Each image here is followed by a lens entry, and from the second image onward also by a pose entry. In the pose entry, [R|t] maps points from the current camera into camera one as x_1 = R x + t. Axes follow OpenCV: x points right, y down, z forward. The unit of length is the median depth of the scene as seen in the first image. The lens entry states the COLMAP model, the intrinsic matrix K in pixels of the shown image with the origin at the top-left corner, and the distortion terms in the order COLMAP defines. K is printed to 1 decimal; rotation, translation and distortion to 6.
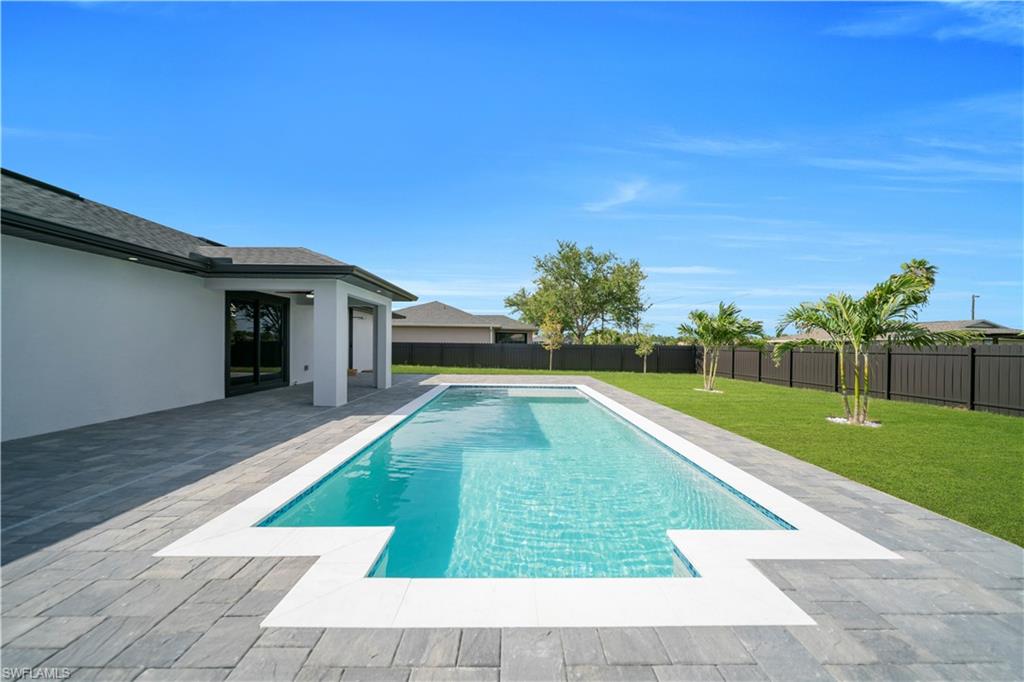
lens RADIAL K [[355.3, 0, 514.7], [0, 355.3, 346.9], [0, 0, 1]] dist [-0.000036, -0.000374]
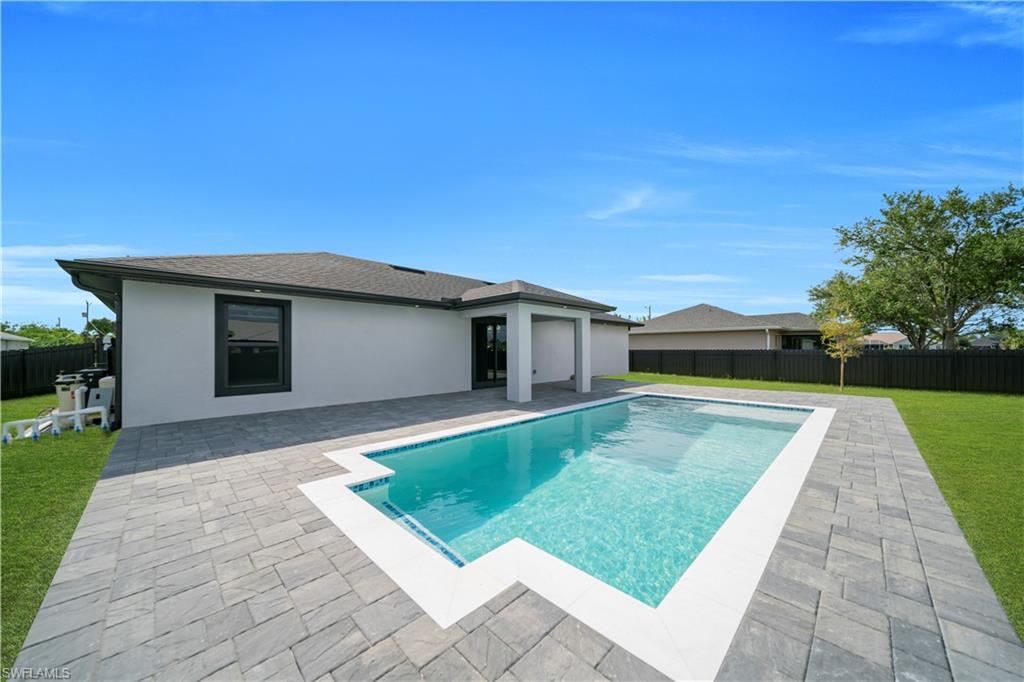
lens RADIAL K [[355.3, 0, 514.7], [0, 355.3, 346.9], [0, 0, 1]] dist [-0.000036, -0.000374]
pose [[0.696017, -0.018138, -0.717796, 0.372134], [0.004341, 0.999769, -0.021054, -0.004114], [0.718012, 0.011538, 0.695935, 0.086947]]
